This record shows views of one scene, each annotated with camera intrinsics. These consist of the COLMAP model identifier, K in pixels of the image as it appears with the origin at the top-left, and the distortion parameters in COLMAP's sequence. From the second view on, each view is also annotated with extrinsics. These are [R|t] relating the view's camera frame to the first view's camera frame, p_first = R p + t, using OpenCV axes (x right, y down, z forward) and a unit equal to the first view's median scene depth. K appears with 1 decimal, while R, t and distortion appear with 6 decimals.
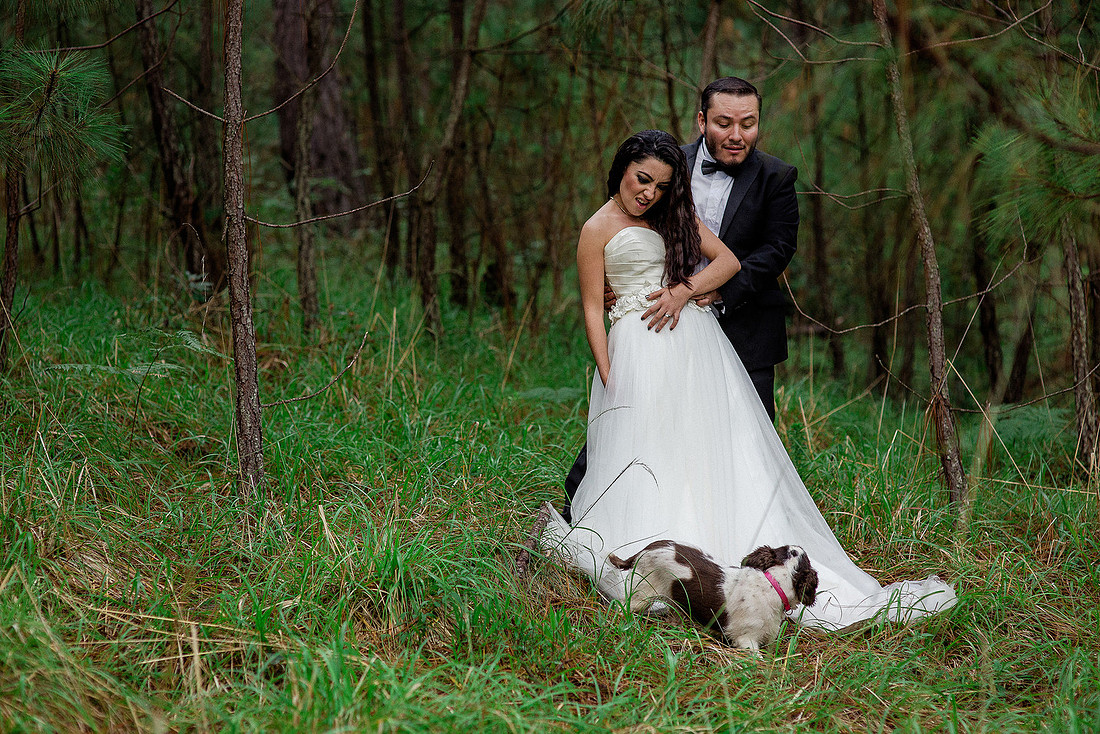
lens RADIAL K [[2749.5, 0, 548.7], [0, 2749.5, 365.6], [0, 0, 1]] dist [0.064565, 0.000000]
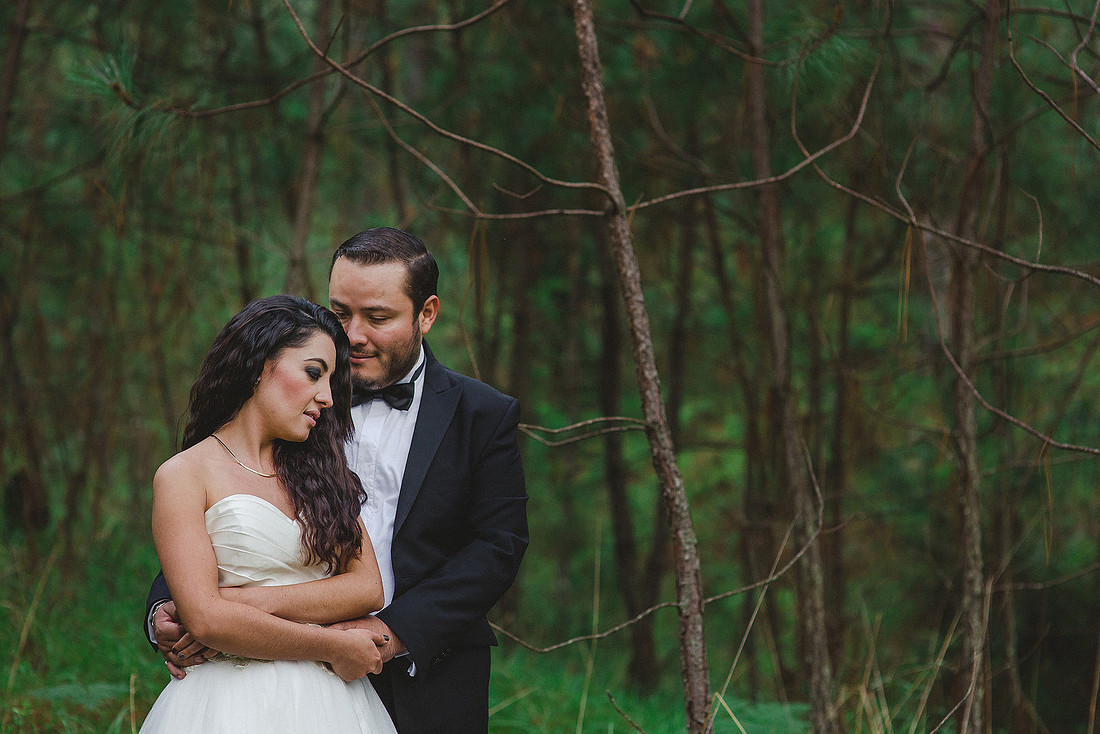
lens RADIAL K [[2749.5, 0, 548.0], [0, 2749.5, 368.6], [0, 0, 1]] dist [0.064565, 0.000000]
pose [[0.987261, 0.009662, 0.158815, 0.004440], [0.000047, 0.998137, -0.061016, -0.021310], [-0.159109, 0.060246, 0.985421, 0.220600]]
